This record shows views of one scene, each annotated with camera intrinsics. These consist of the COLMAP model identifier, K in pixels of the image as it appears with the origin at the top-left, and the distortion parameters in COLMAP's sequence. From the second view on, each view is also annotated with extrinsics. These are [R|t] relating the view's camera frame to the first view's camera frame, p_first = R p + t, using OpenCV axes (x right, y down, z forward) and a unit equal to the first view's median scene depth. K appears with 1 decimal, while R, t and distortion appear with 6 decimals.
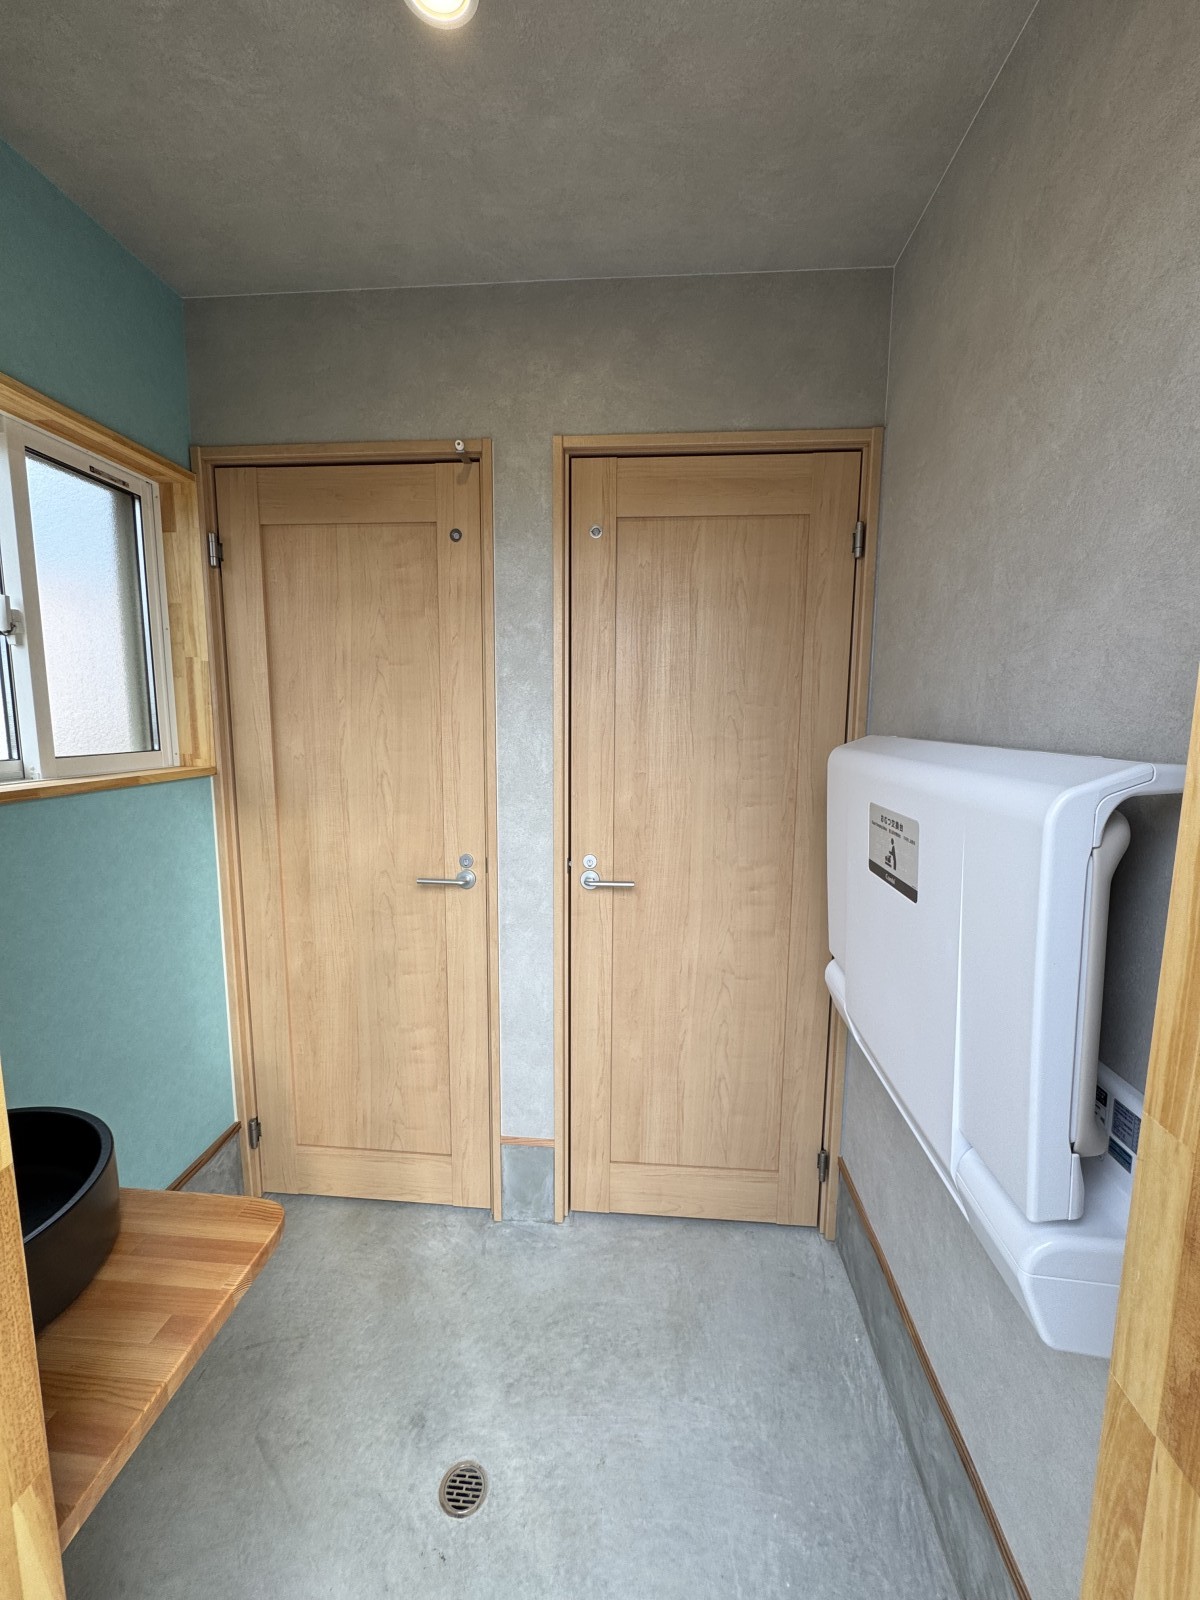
lens RADIAL K [[642.8, 0, 603.5], [0, 642.8, 793.5], [0, 0, 1]] dist [-0.000058, 0.000029]
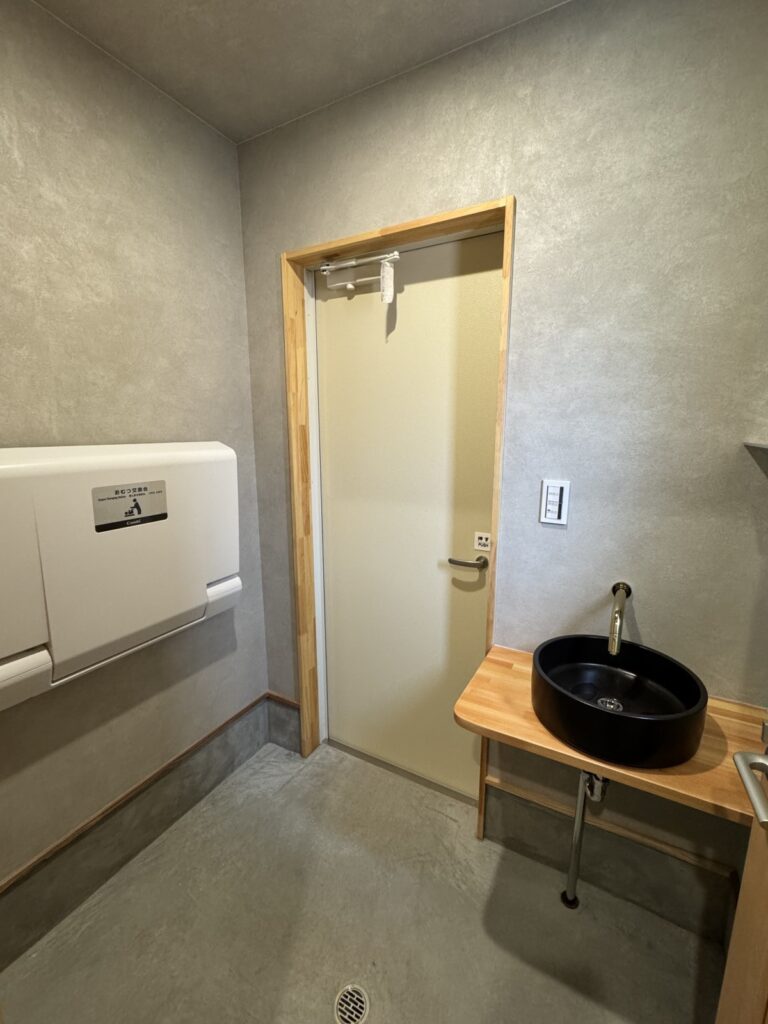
lens RADIAL K [[444.6, 0, 384.4], [0, 444.6, 509.2], [0, 0, 1]] dist [0.000082, 0.000032]
pose [[-0.907179, -0.084347, 0.412204, -0.628388], [0.044565, 0.954926, 0.293480, -0.211569], [-0.418378, 0.284609, -0.862530, 1.608367]]
